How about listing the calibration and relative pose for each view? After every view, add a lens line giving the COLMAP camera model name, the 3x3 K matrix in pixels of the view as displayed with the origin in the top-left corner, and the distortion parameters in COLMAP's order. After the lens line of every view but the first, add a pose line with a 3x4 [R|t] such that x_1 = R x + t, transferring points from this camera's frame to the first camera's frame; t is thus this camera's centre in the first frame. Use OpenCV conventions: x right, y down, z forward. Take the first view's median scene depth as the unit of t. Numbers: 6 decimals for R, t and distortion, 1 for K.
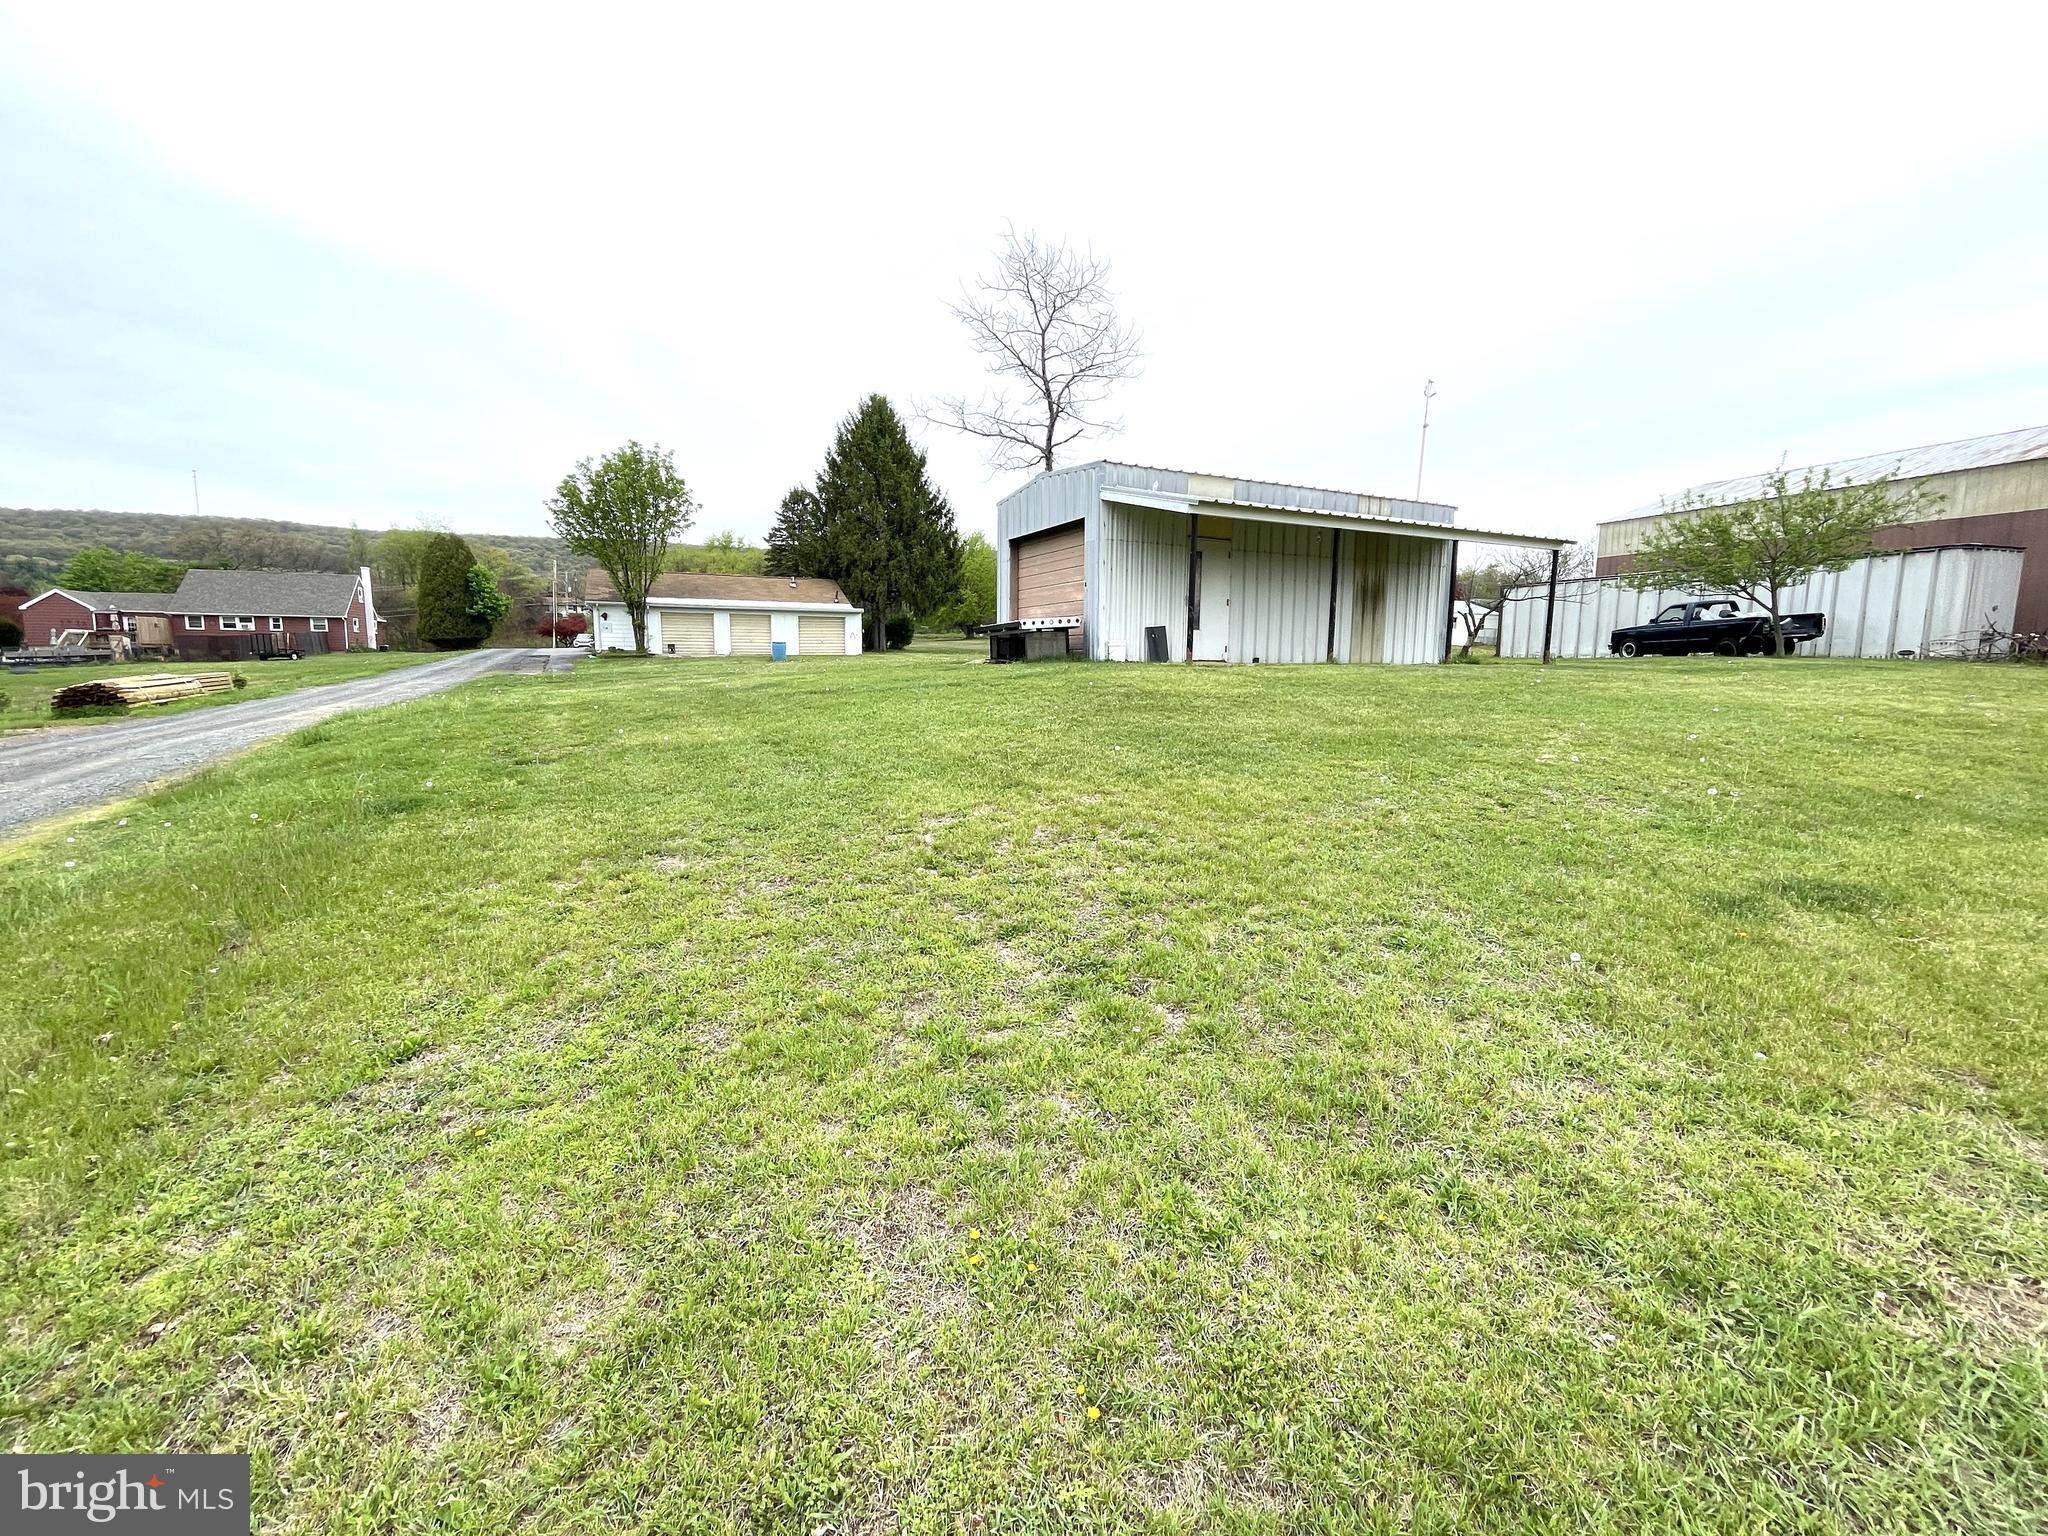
lens RADIAL K [[840.1, 0, 1011.4], [0, 840.1, 759.3], [0, 0, 1]] dist [-0.000495, -0.000201]
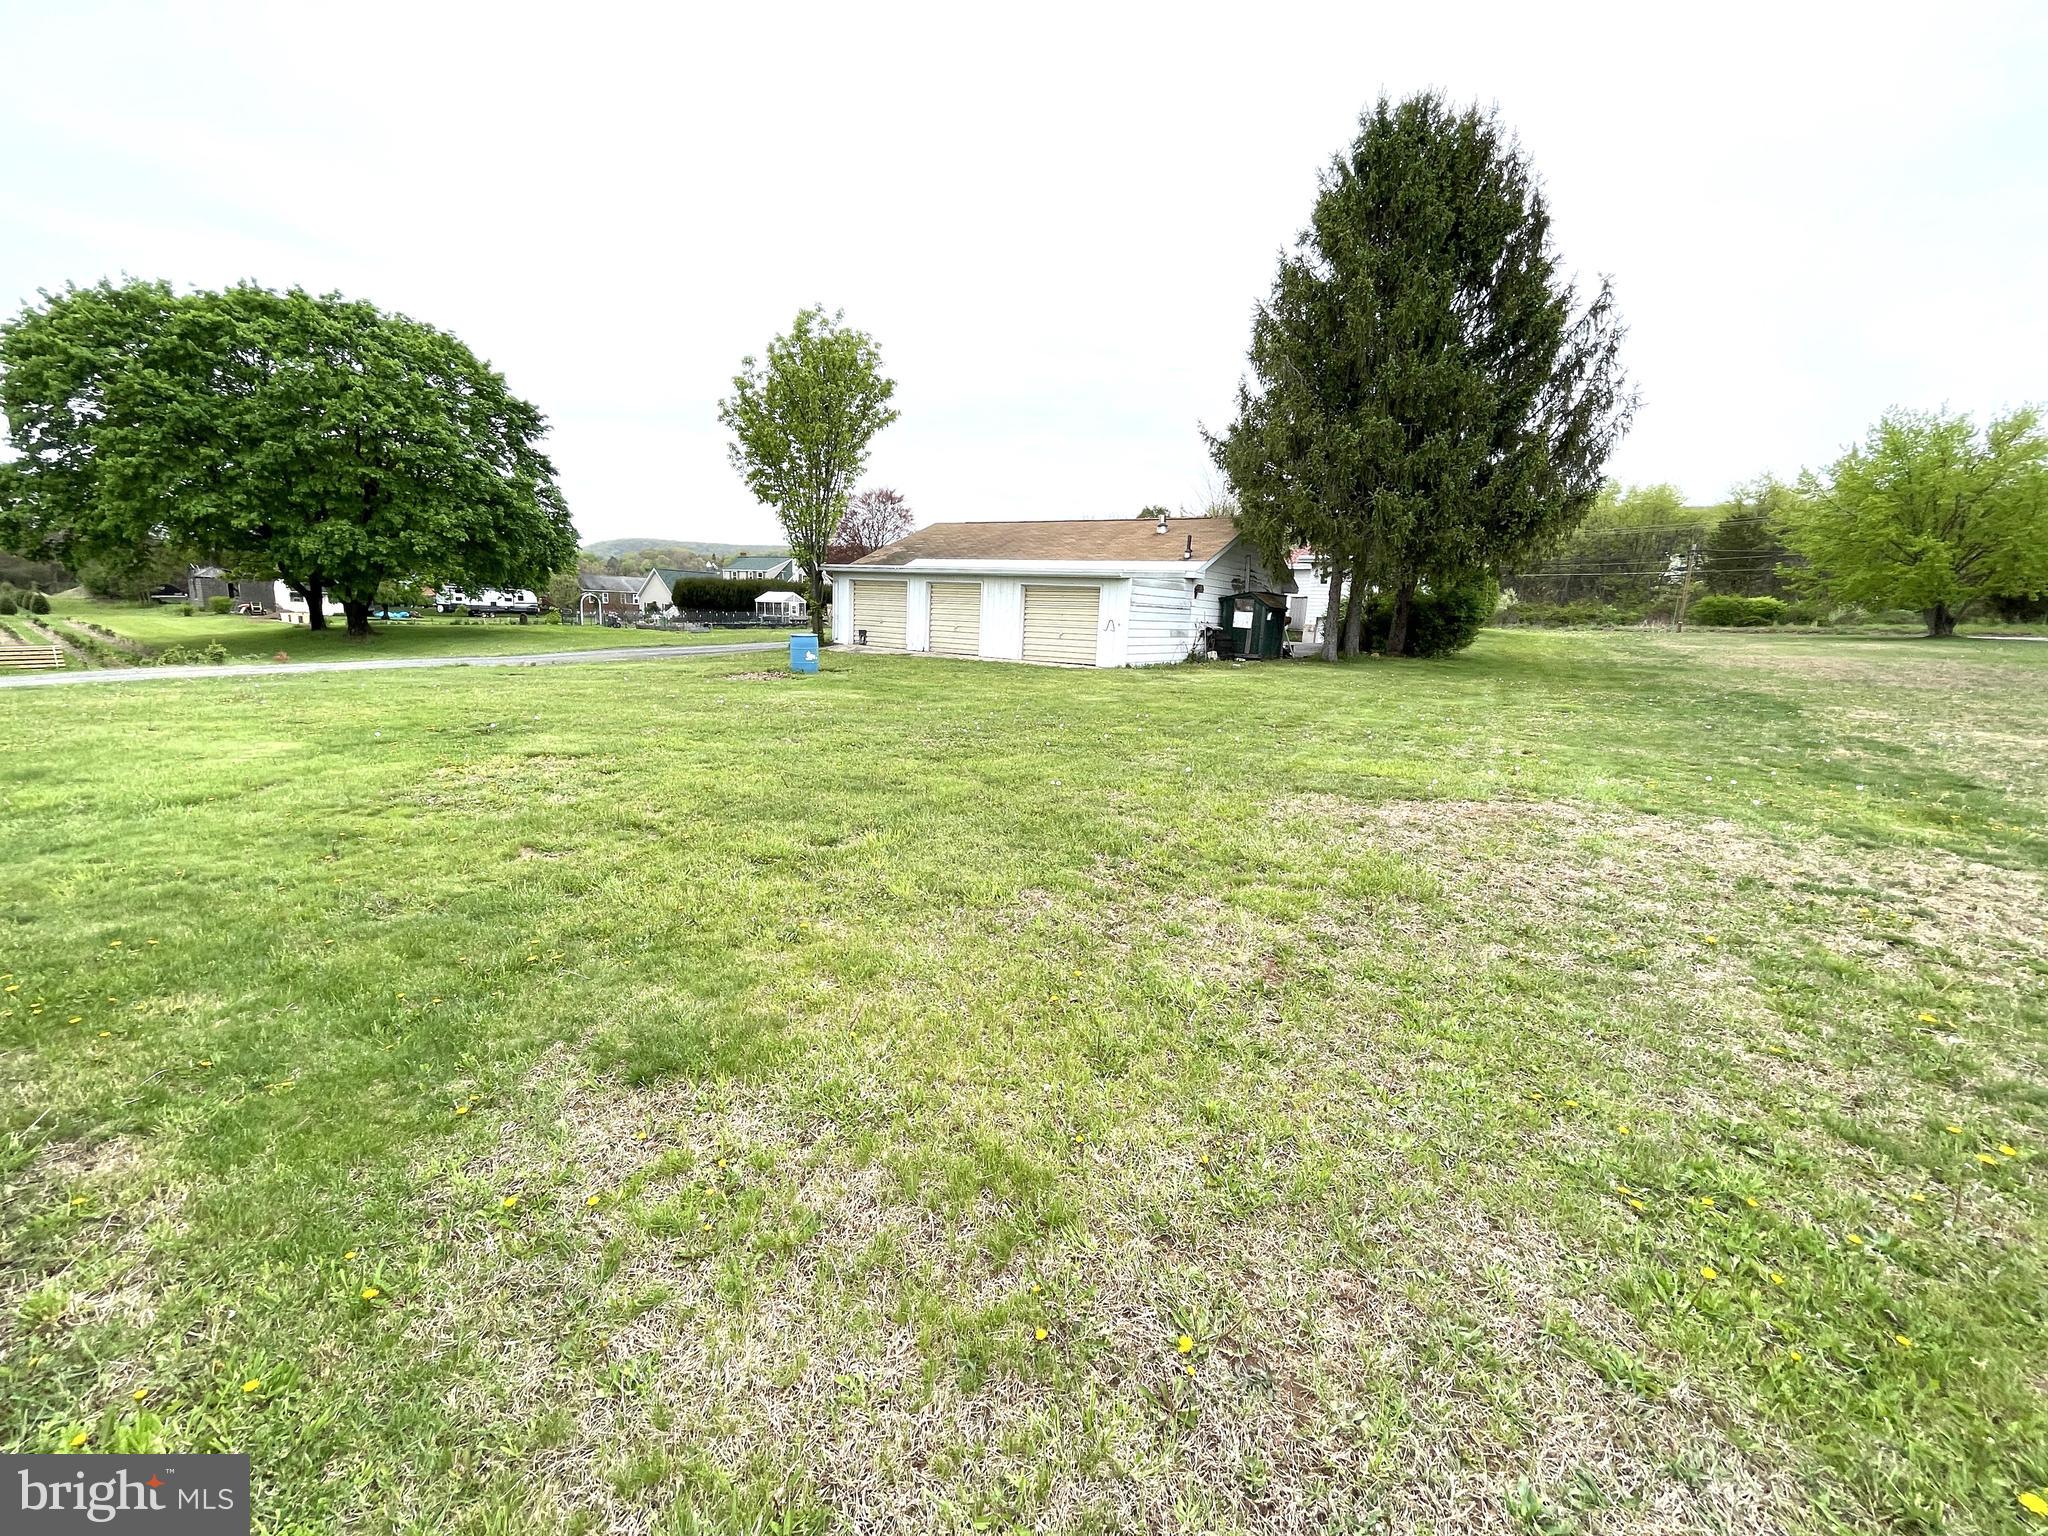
lens RADIAL K [[850.1, 0, 1016.6], [0, 850.1, 763.2], [0, 0, 1]] dist [-0.001937, -0.000547]
pose [[0.538906, 0.169047, -0.825230, 0.355867], [-0.145199, 0.983635, 0.106676, -0.209775], [0.829758, 0.062334, 0.554632, 1.265378]]
